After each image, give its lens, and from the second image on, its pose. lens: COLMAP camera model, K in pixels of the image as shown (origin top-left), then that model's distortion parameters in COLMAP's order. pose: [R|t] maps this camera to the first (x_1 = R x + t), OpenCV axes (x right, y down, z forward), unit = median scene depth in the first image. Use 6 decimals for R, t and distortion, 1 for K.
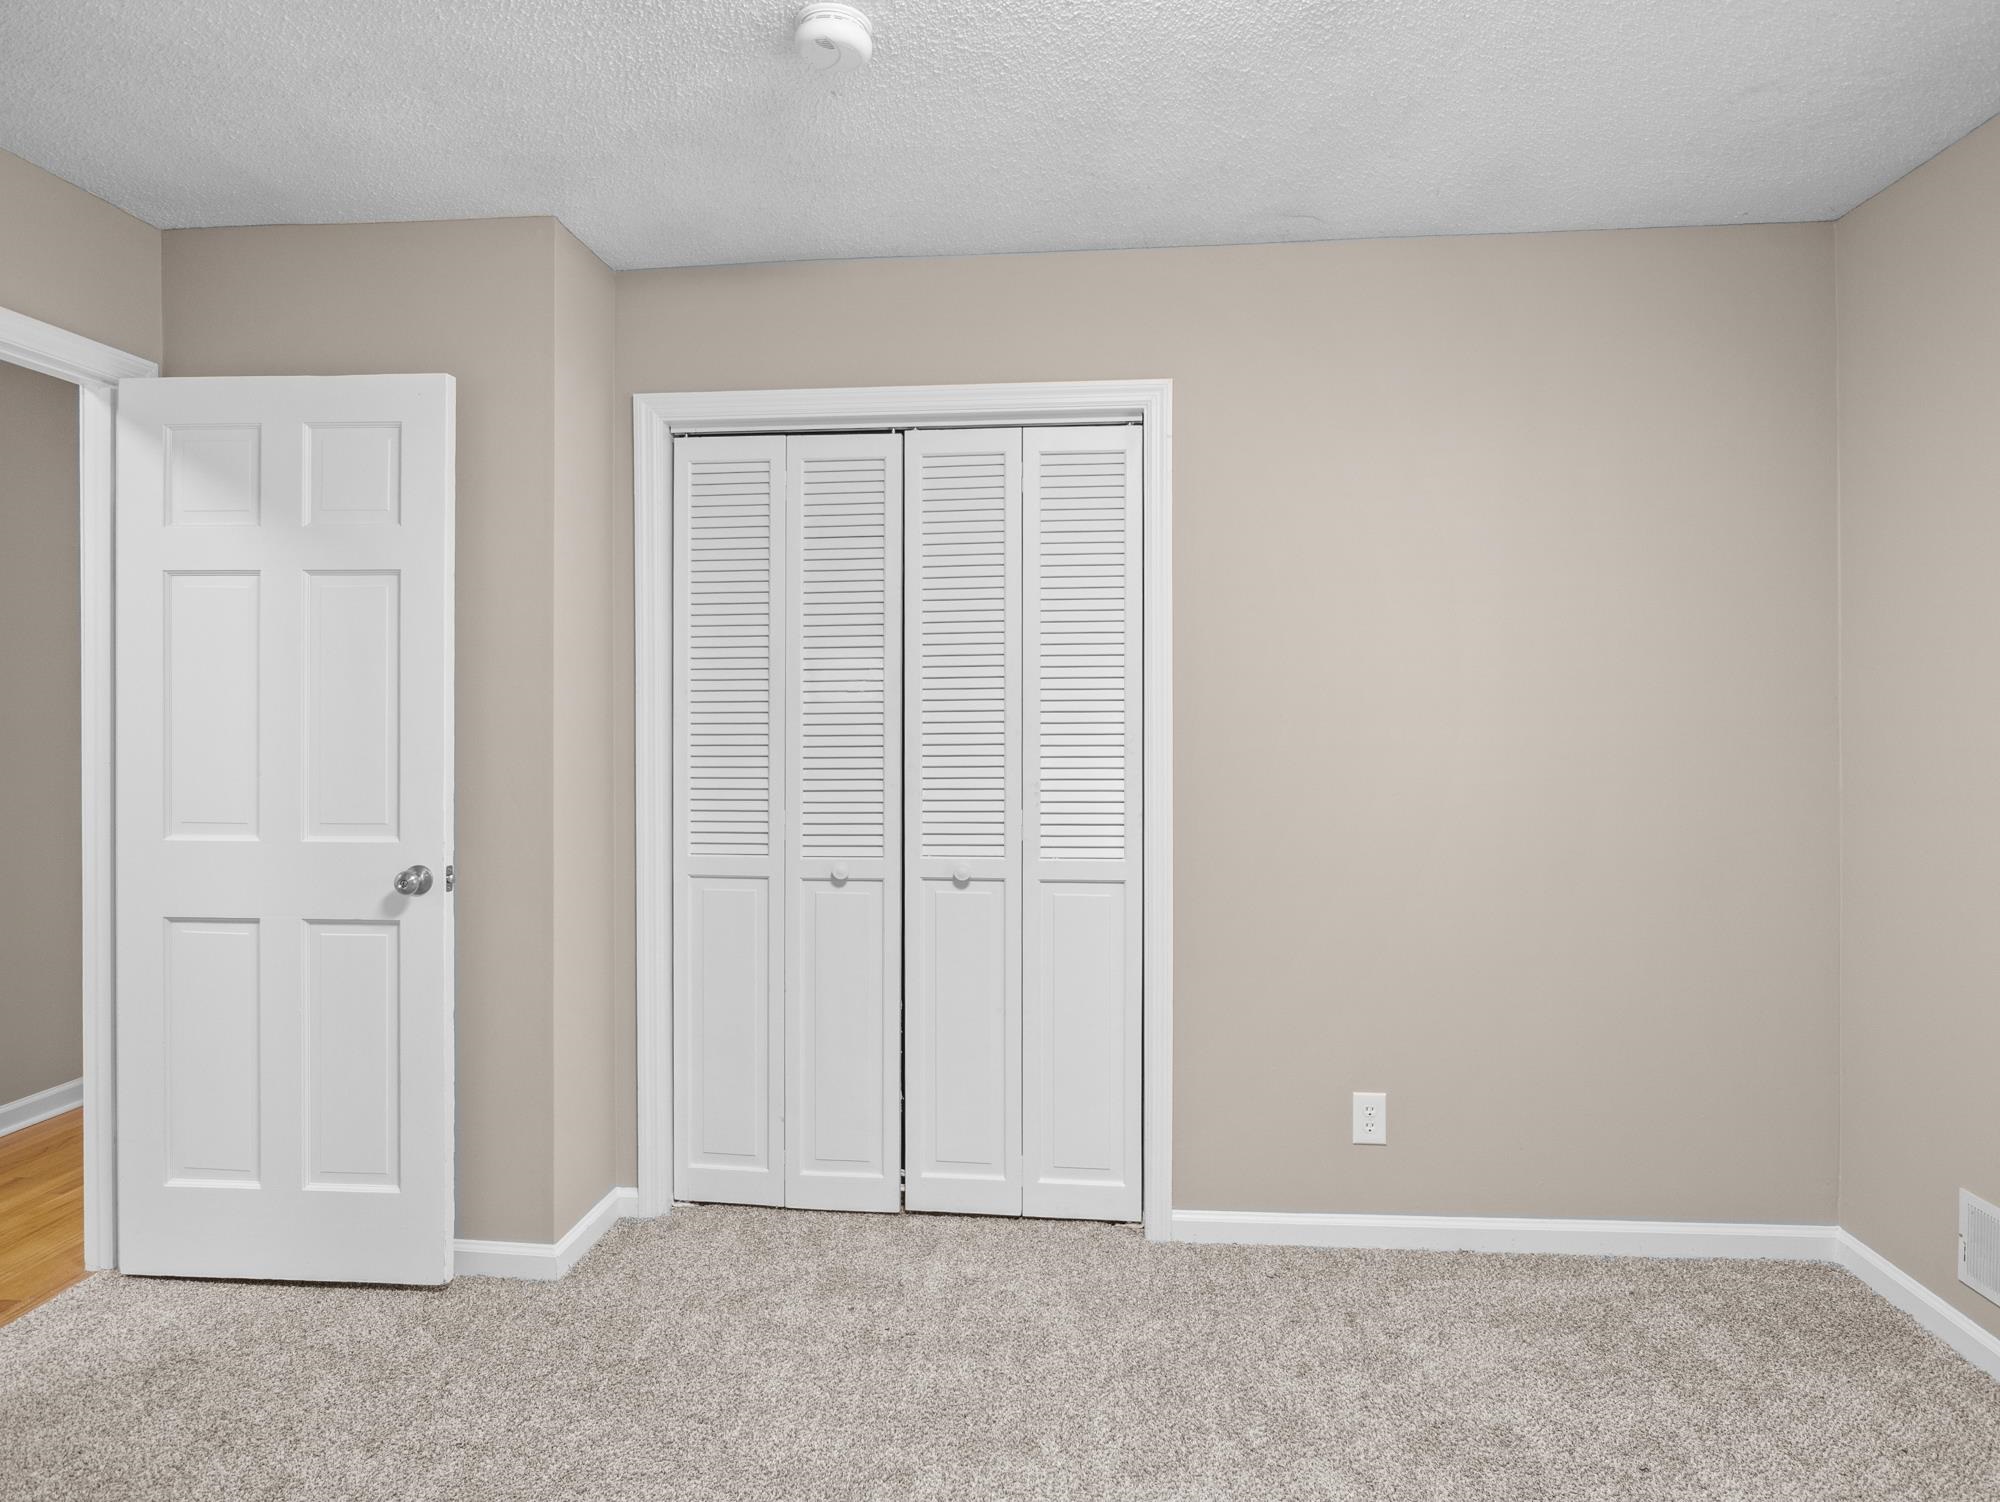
lens RADIAL K [[1133.8, 0, 1007.3], [0, 1133.8, 729.6], [0, 0, 1]] dist [-0.001691, -0.000119]
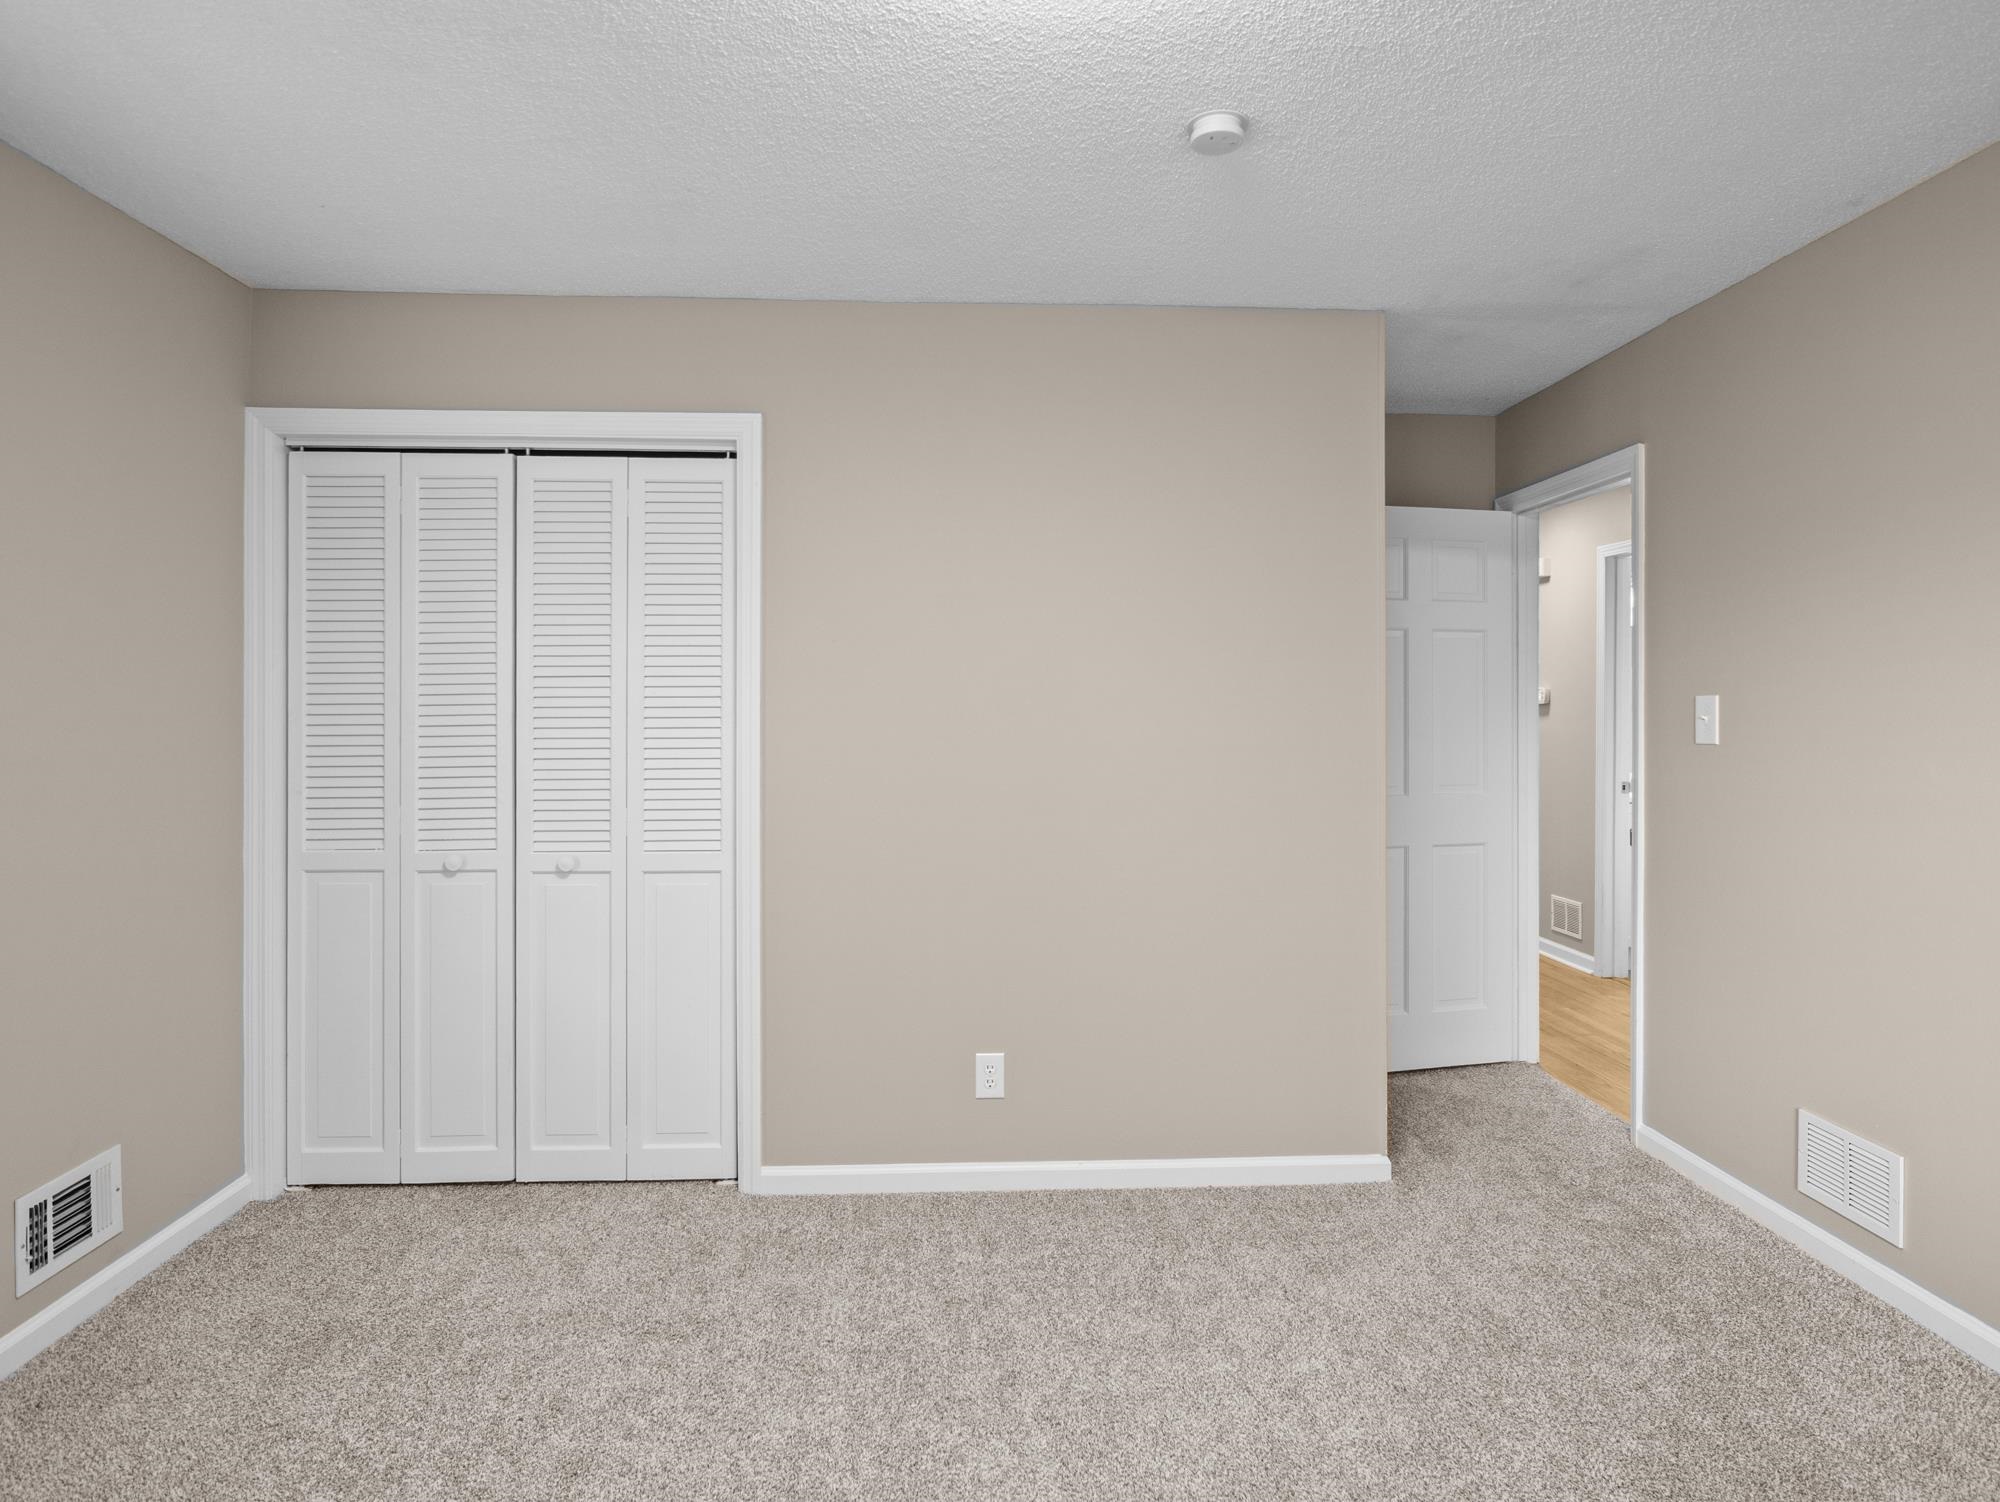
lens RADIAL K [[1021.6, 0, 992.9], [0, 1021.6, 725.9], [0, 0, 1]] dist [0.021116, 0.000456]
pose [[0.993401, 0.000702, 0.114688, 0.242600], [0.000000, 0.999981, -0.006123, 0.001427], [-0.114690, 0.006083, 0.993383, -0.017976]]
